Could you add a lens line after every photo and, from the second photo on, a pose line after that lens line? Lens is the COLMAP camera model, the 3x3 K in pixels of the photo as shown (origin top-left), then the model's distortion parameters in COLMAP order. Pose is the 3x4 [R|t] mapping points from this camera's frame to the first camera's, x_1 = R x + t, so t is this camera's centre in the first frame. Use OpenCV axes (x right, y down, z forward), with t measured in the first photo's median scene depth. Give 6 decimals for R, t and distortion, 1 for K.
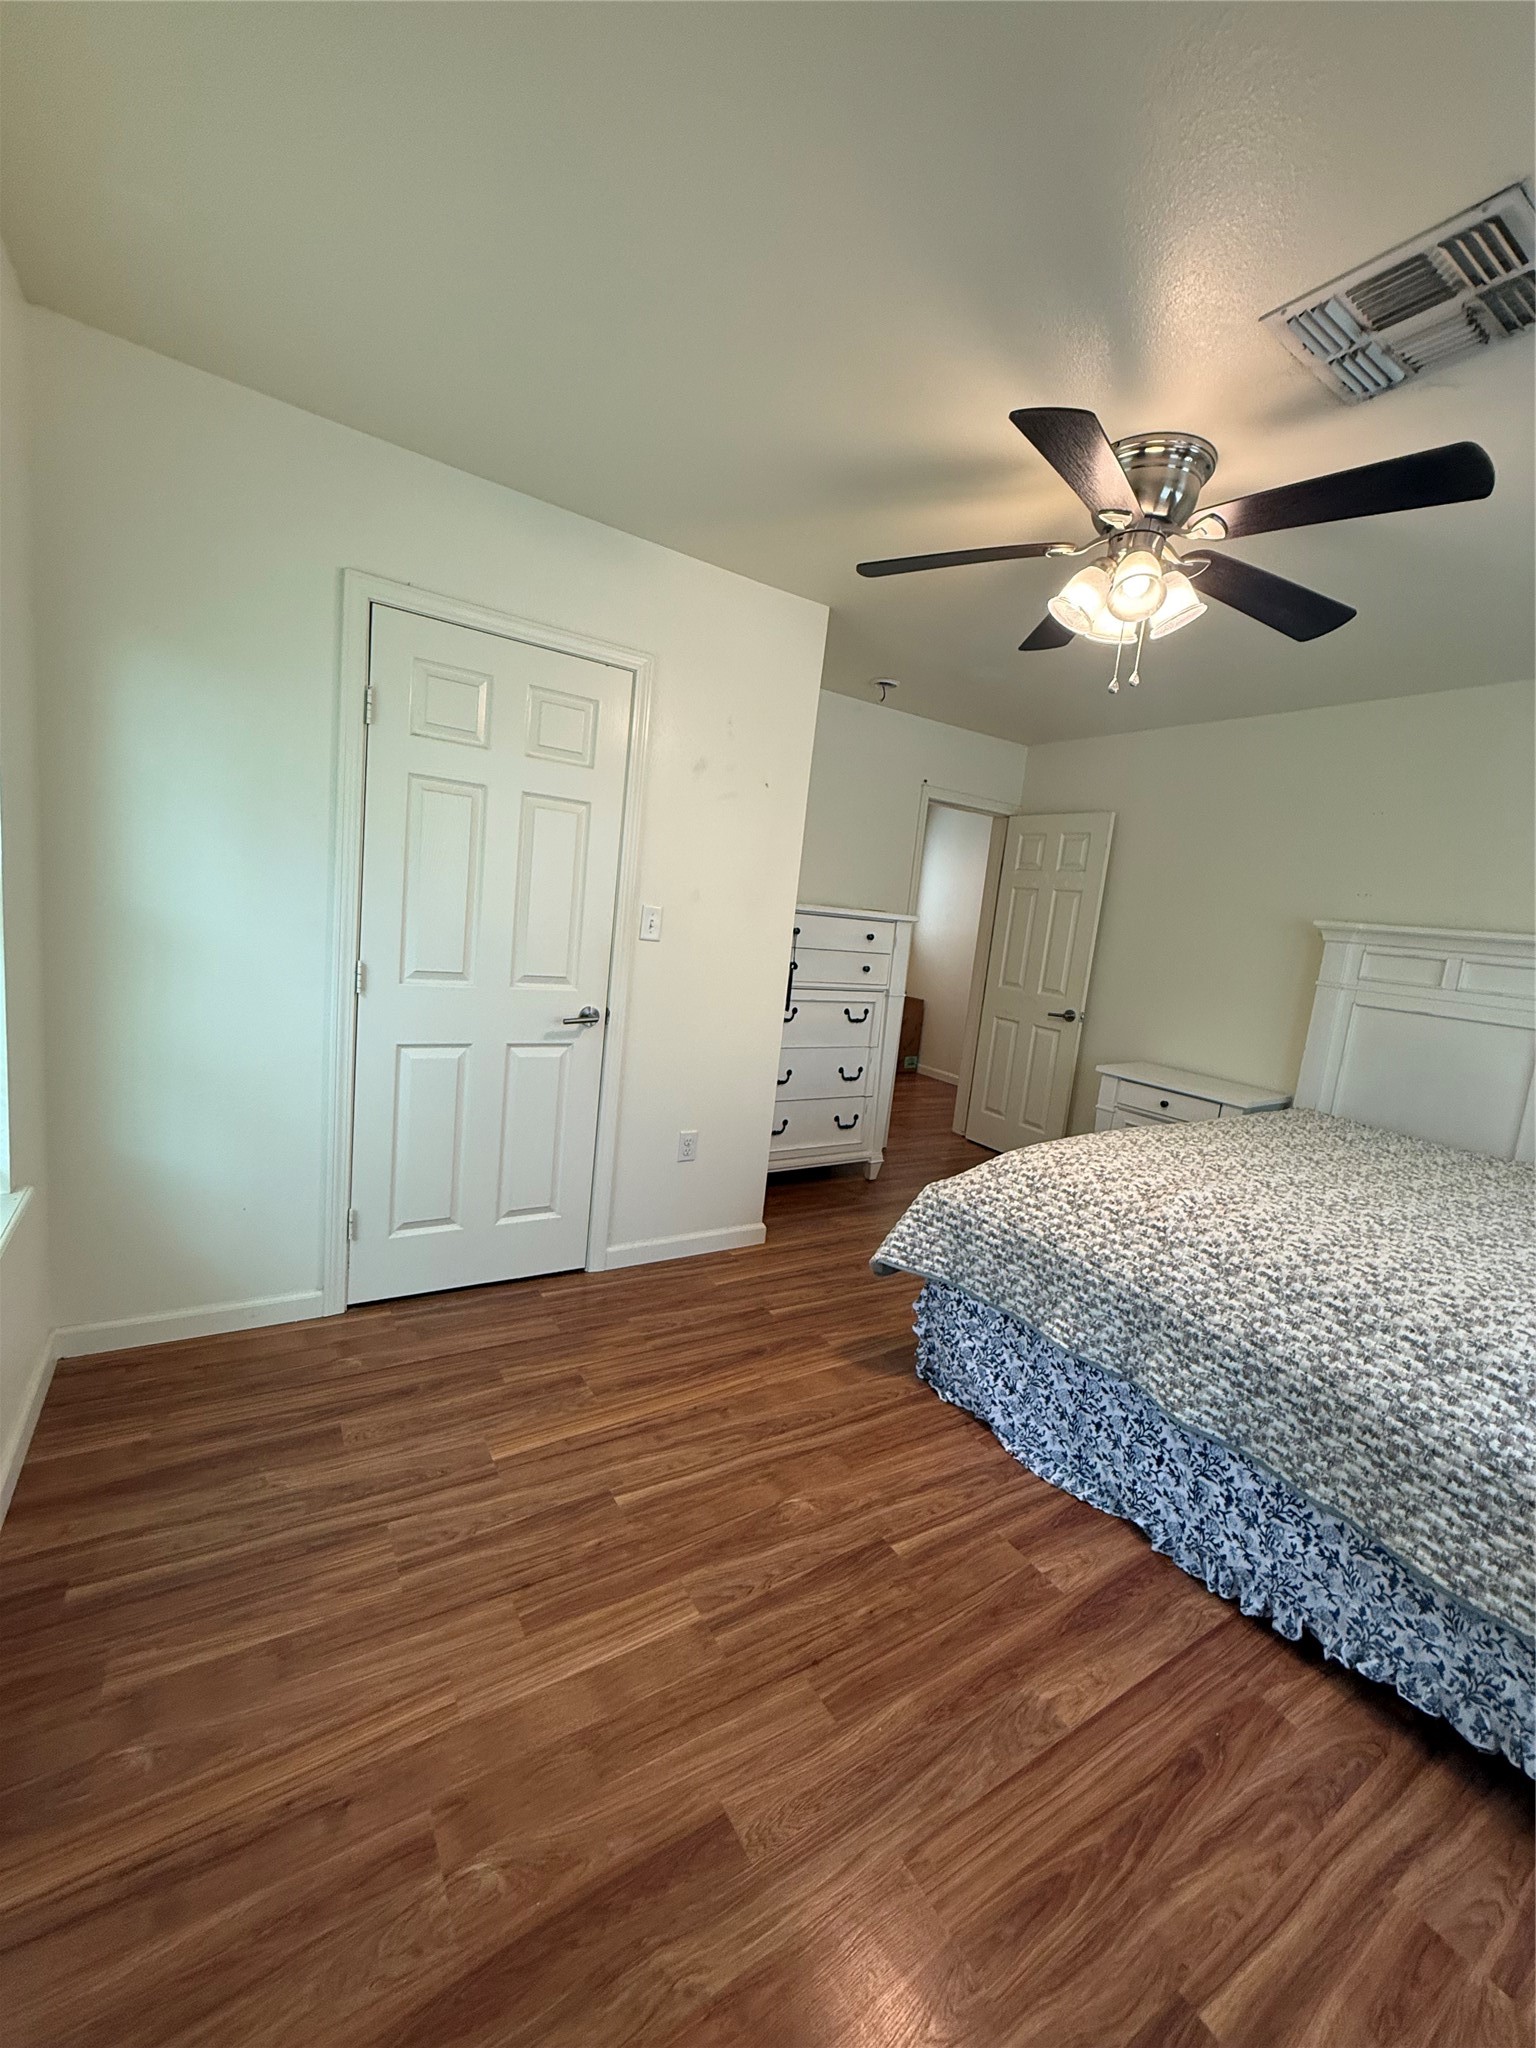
lens RADIAL K [[815.6, 0, 769.1], [0, 815.6, 1021.1], [0, 0, 1]] dist [0.000571, 0.000139]
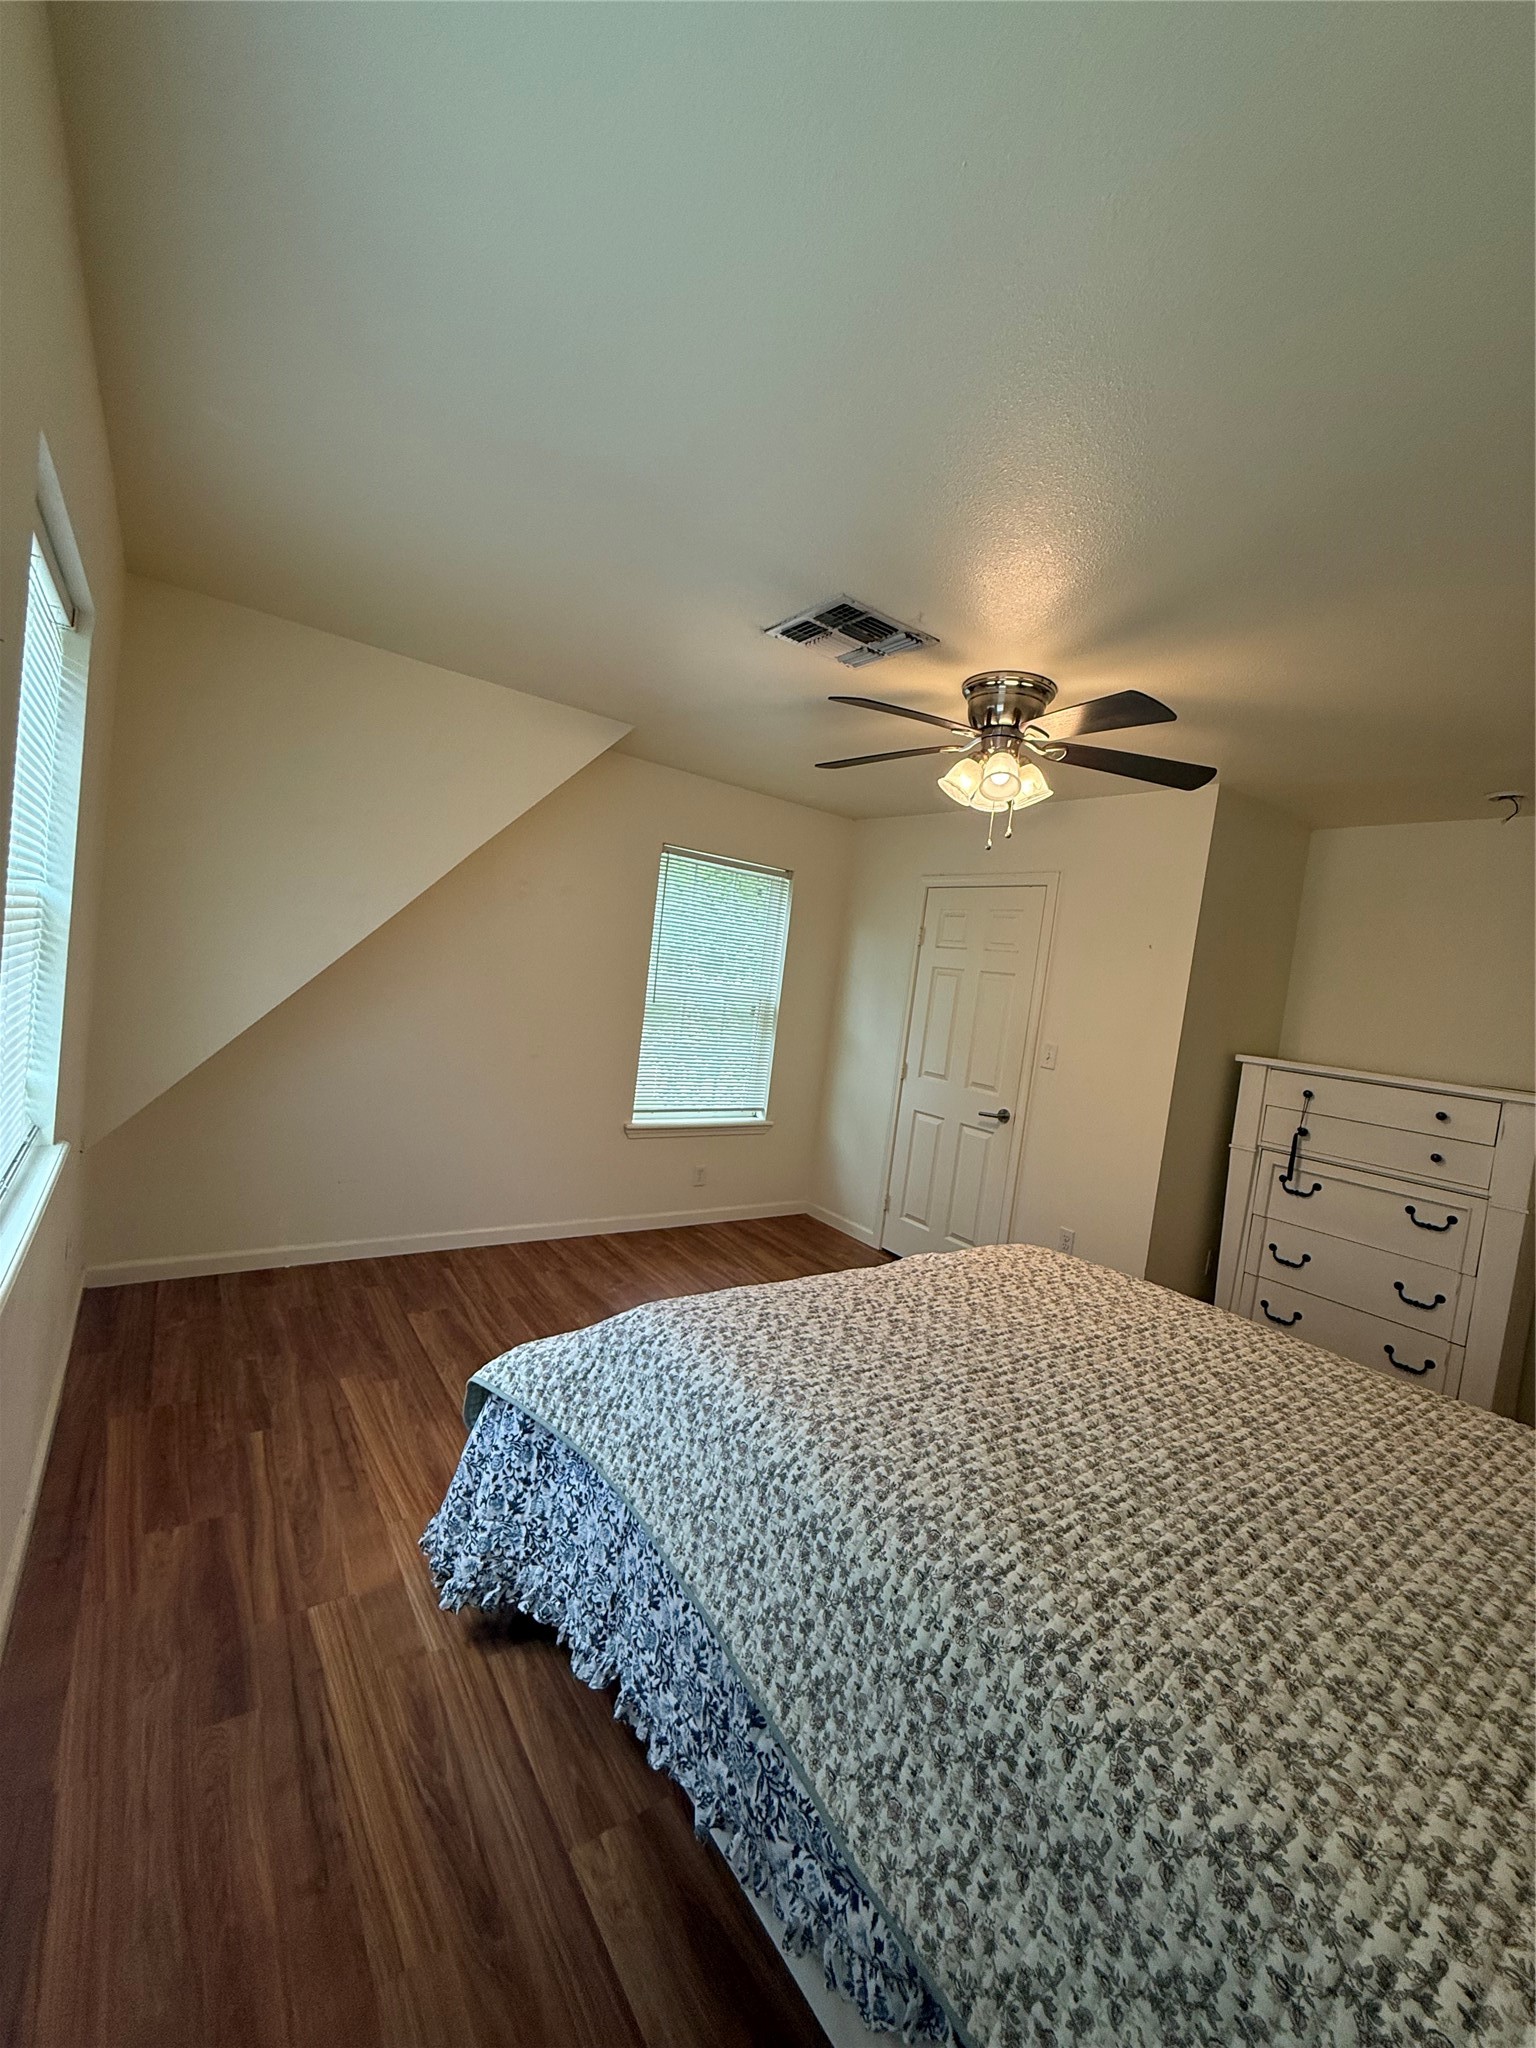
lens RADIAL K [[815.6, 0, 769.1], [0, 815.6, 1021.1], [0, 0, 1]] dist [0.000571, 0.000139]
pose [[0.071512, -0.034452, -0.996845, 1.466465], [-0.250059, 0.966868, -0.051355, 0.012571], [0.965586, 0.252943, 0.060528, 0.563231]]
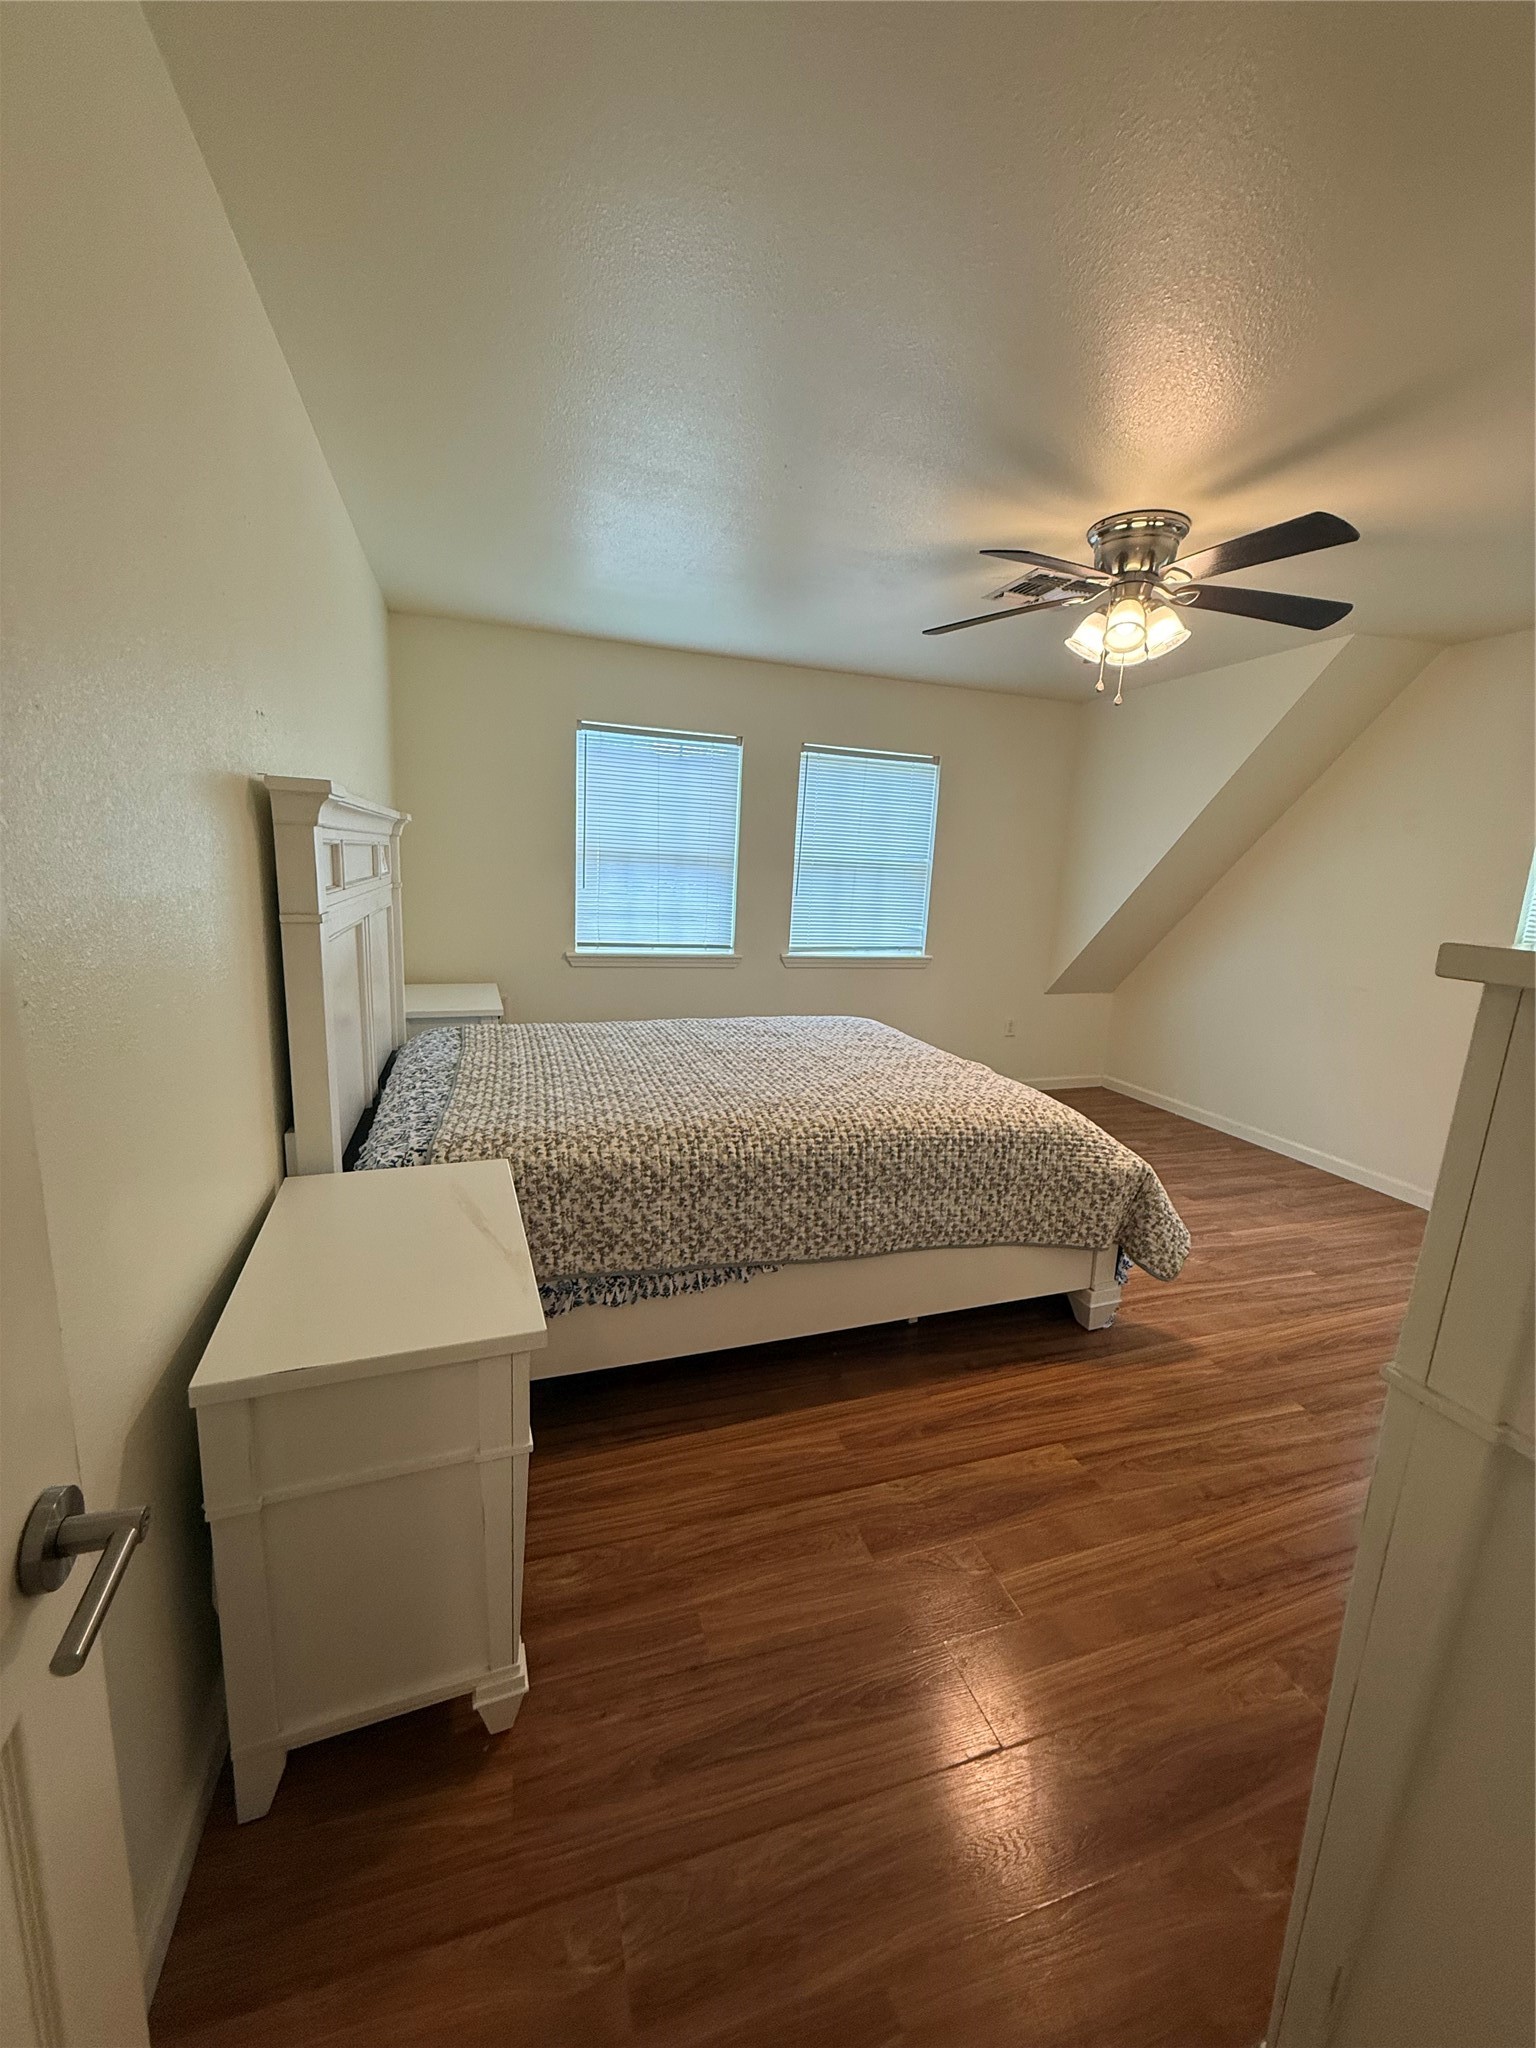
lens RADIAL K [[815.6, 0, 769.1], [0, 815.6, 1021.1], [0, 0, 1]] dist [0.000571, 0.000139]
pose [[-0.957896, -0.194748, 0.210969, 0.496889], [-0.113189, 0.931427, 0.345878, -0.265208], [-0.263861, 0.307436, -0.914254, 2.127676]]
